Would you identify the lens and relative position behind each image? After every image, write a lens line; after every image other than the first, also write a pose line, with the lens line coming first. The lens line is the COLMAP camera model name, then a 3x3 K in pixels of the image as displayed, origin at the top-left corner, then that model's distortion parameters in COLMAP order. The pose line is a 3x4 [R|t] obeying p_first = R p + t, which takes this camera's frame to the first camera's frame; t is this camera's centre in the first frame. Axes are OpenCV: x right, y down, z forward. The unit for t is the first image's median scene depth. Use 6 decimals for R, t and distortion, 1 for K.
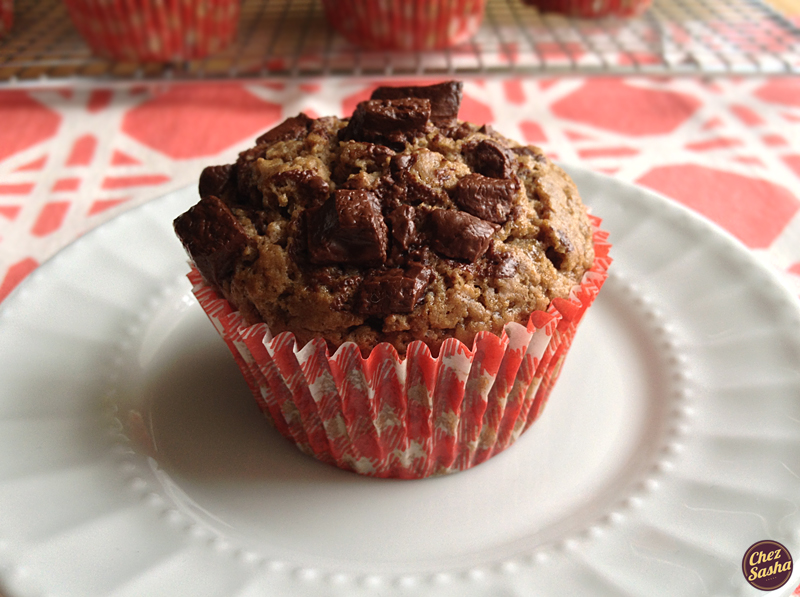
lens RADIAL K [[752.2, 0, 400.0], [0, 752.2, 298.5], [0, 0, 1]] dist [0.006032, 0.004086]
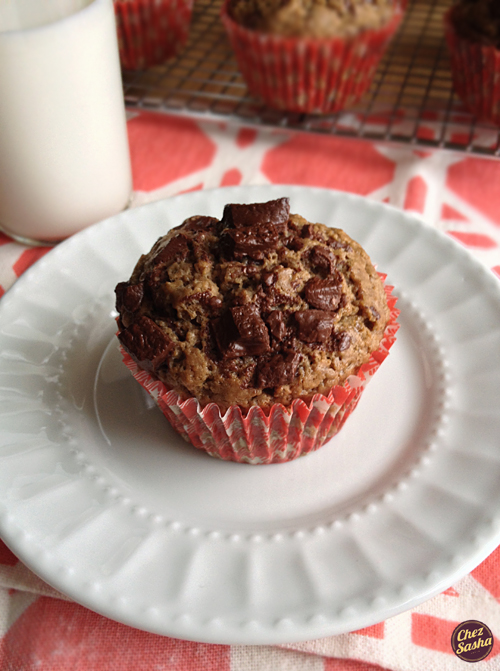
lens RADIAL K [[630.9, 0, 250.0], [0, 630.9, 335.5], [0, 0, 1]] dist [0.006032, 0.004086]
pose [[0.982712, -0.143773, 0.116643, -0.200067], [0.118385, 0.972379, 0.201158, -0.336386], [-0.142343, -0.183871, 0.972589, -0.248897]]
